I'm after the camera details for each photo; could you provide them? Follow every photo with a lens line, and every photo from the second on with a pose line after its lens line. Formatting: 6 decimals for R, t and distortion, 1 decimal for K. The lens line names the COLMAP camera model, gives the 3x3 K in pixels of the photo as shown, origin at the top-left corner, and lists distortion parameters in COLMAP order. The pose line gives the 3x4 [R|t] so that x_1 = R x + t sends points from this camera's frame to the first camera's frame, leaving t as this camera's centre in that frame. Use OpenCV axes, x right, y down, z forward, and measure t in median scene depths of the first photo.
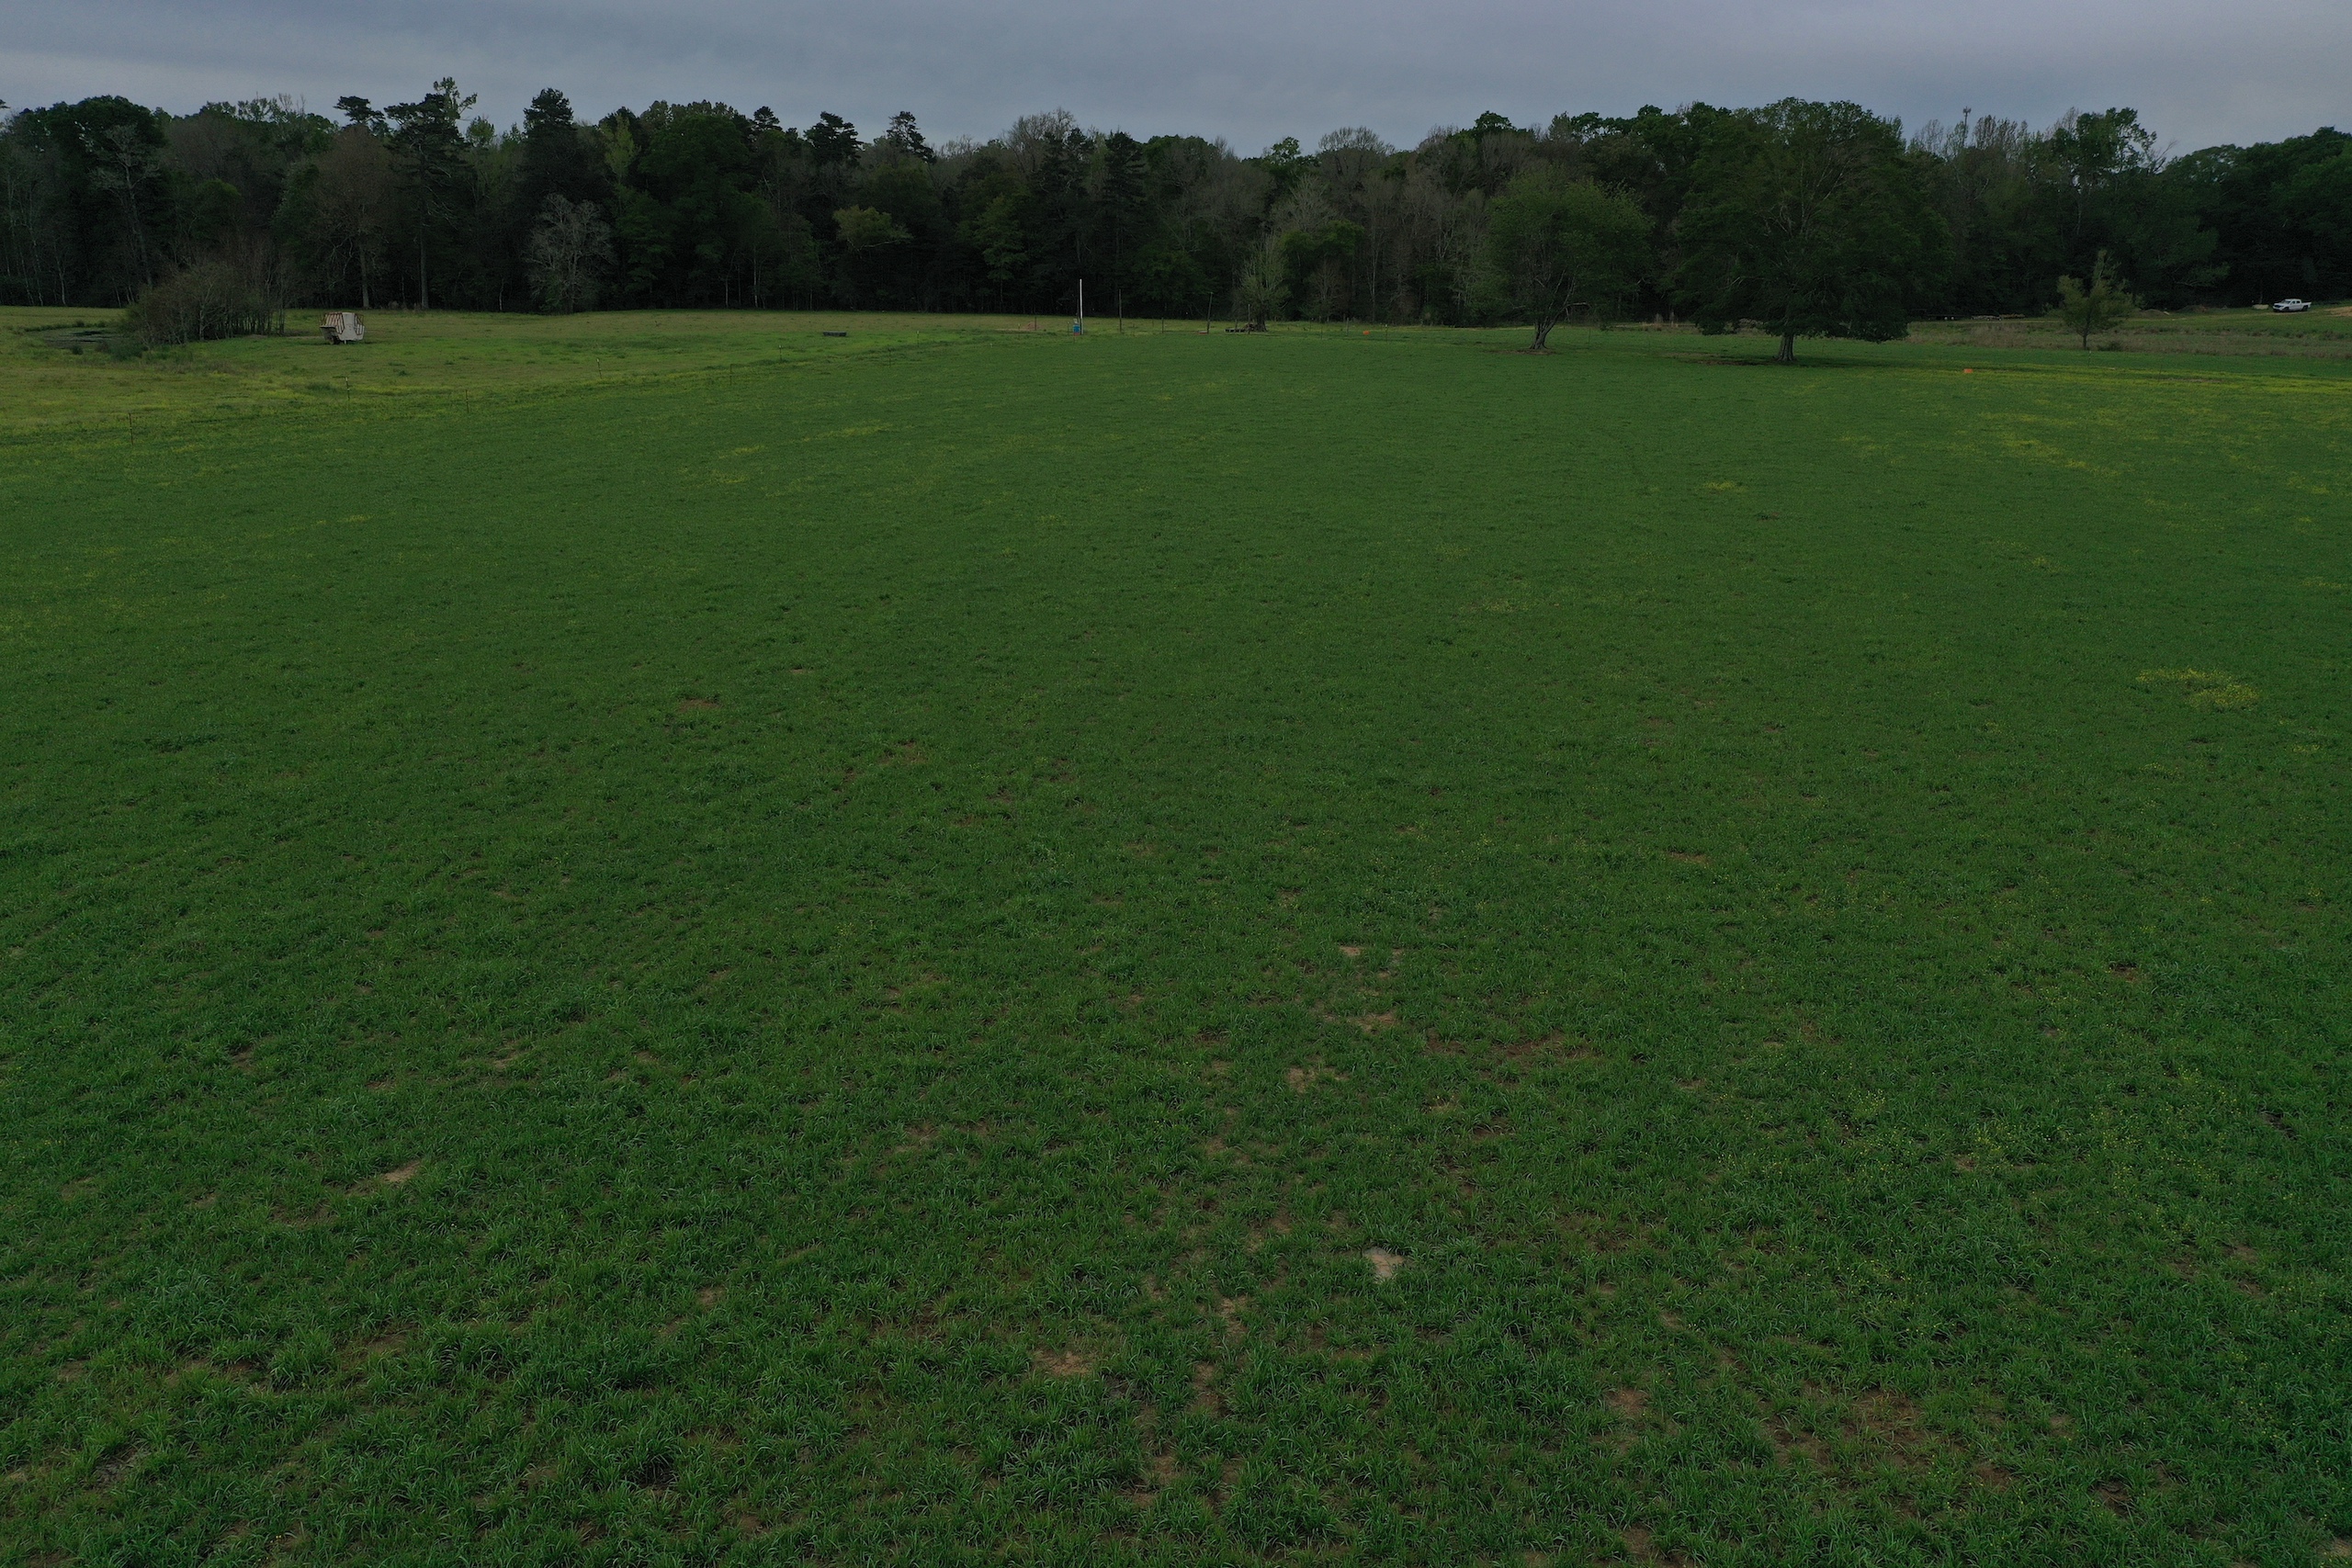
lens RADIAL K [[1864.8, 0, 1173.2], [0, 1864.8, 788.7], [0, 0, 1]] dist [0.018887, 0.001123]
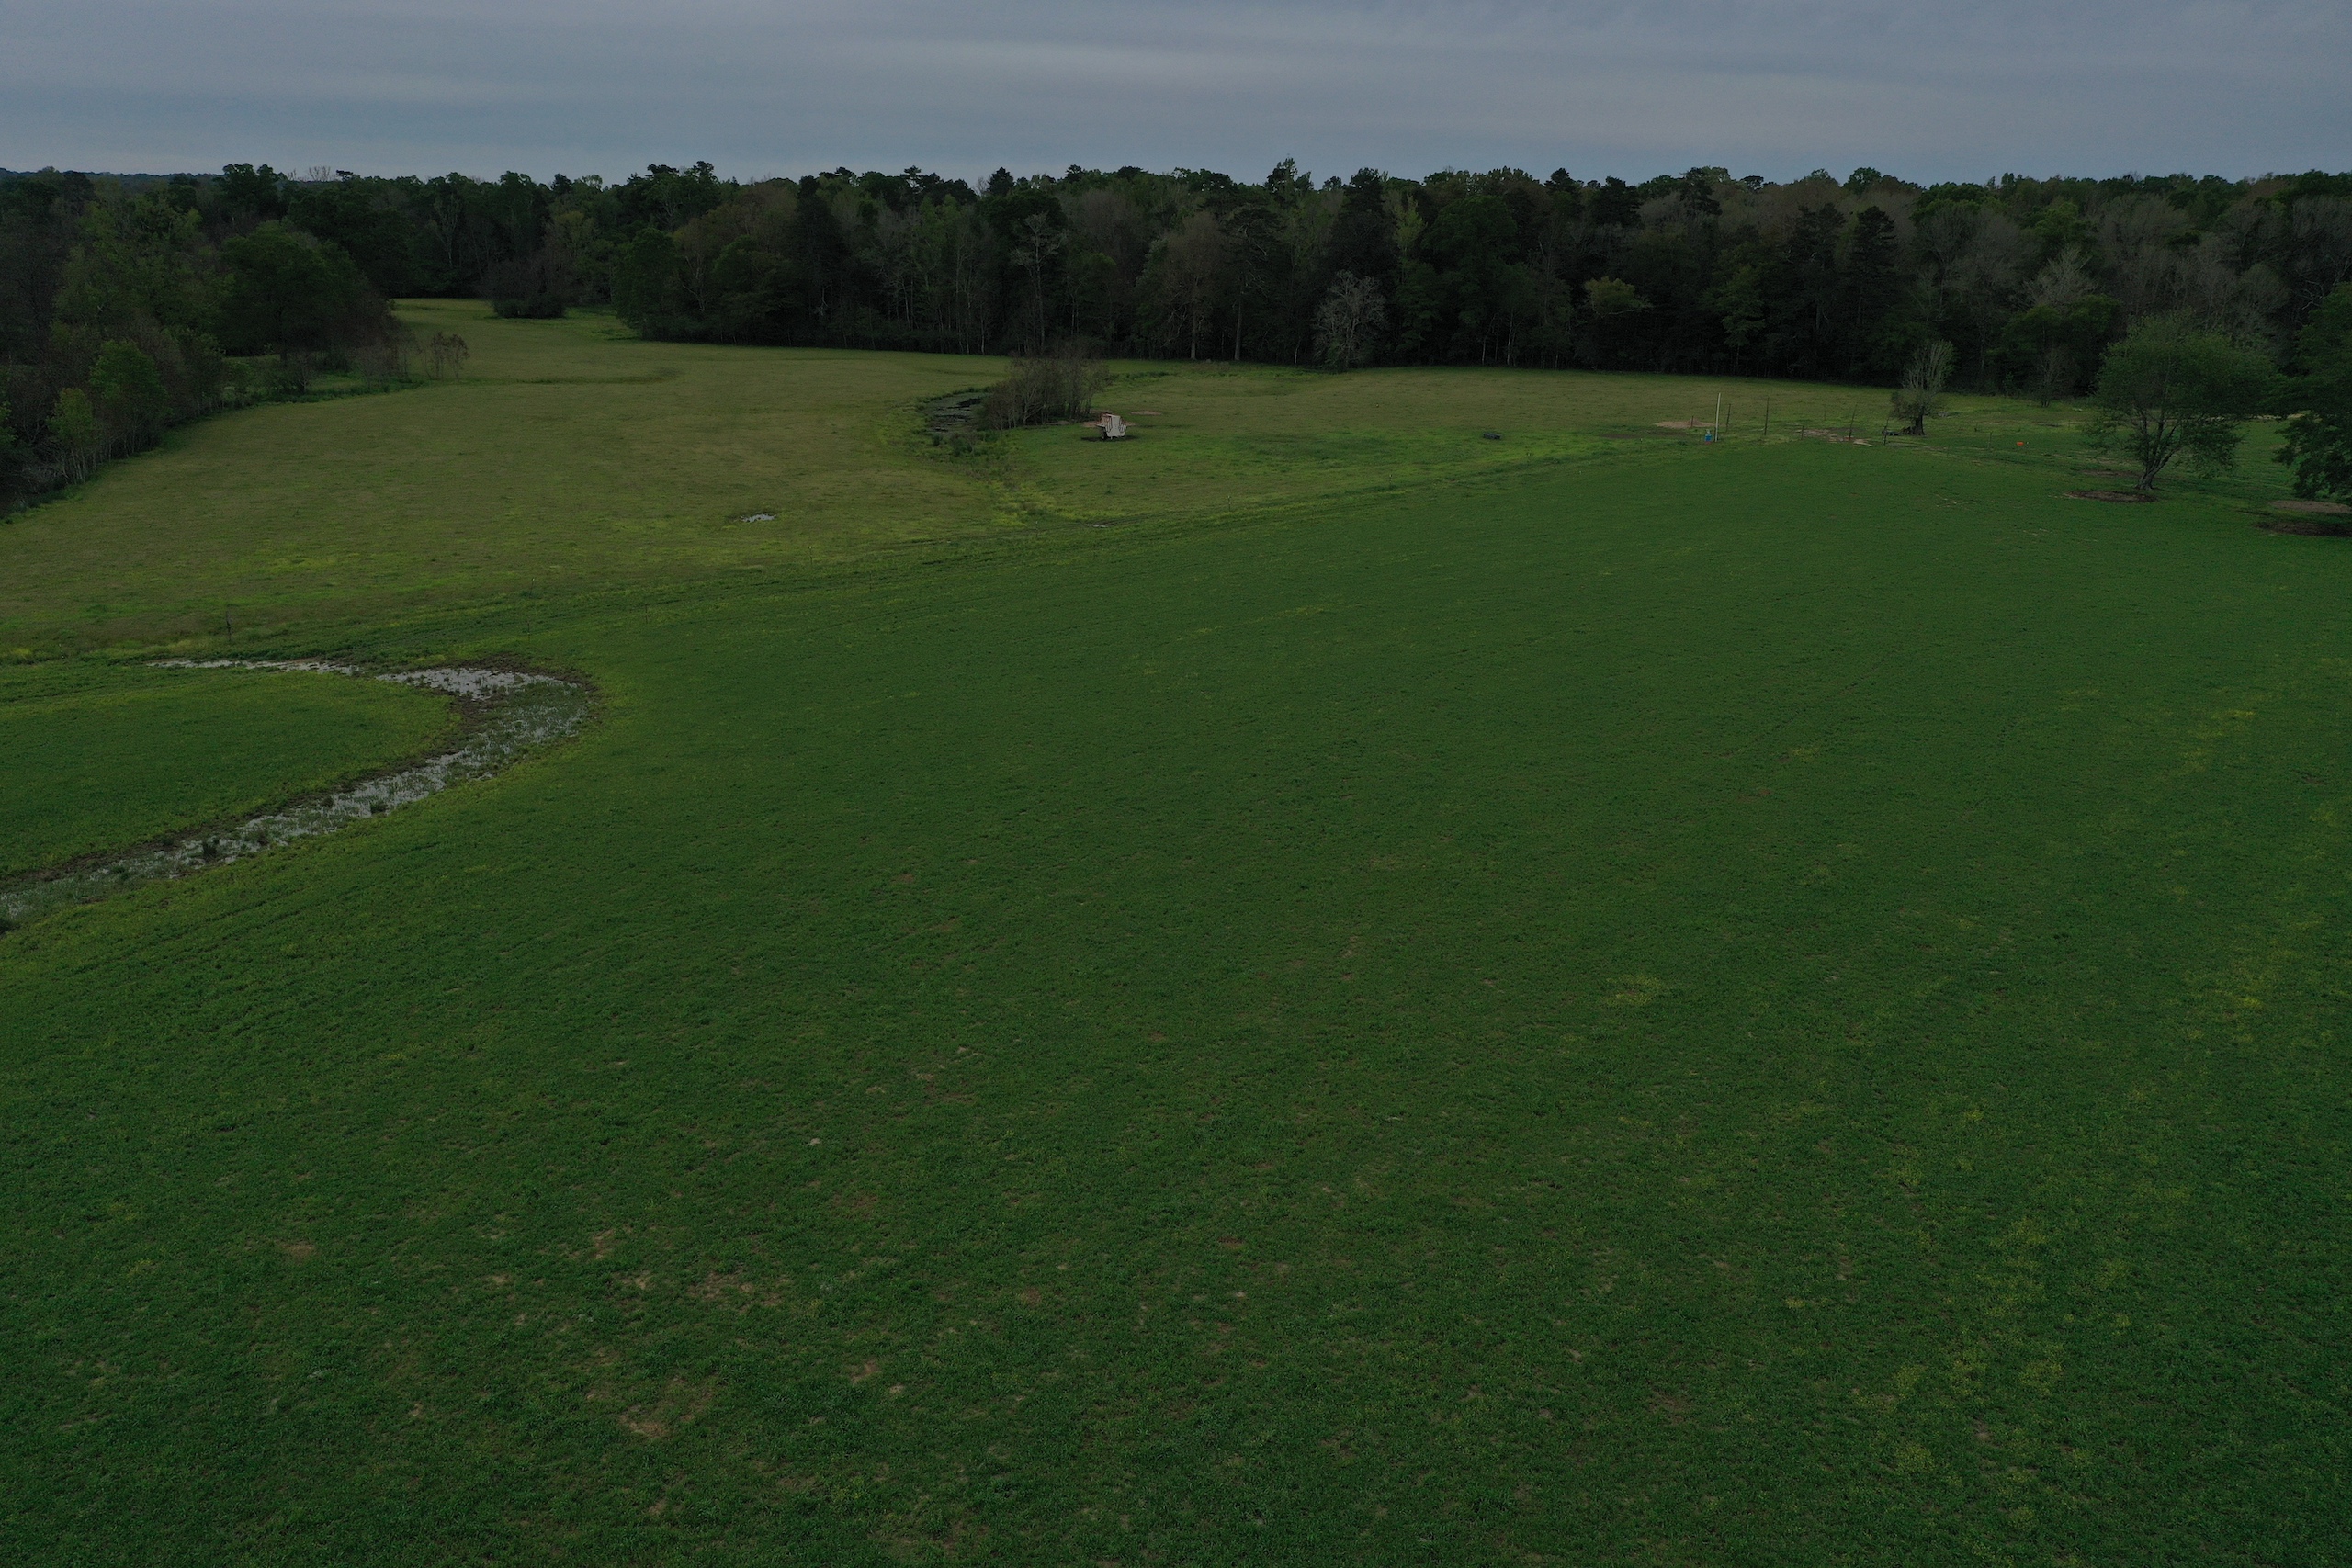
lens RADIAL K [[1864.8, 0, 1177.2], [0, 1864.8, 776.1], [0, 0, 1]] dist [0.018887, 0.001123]
pose [[0.895773, 0.126796, -0.426044, 0.108637], [-0.121372, 0.991801, 0.039985, -0.033810], [0.427621, 0.015892, 0.903819, -0.094940]]
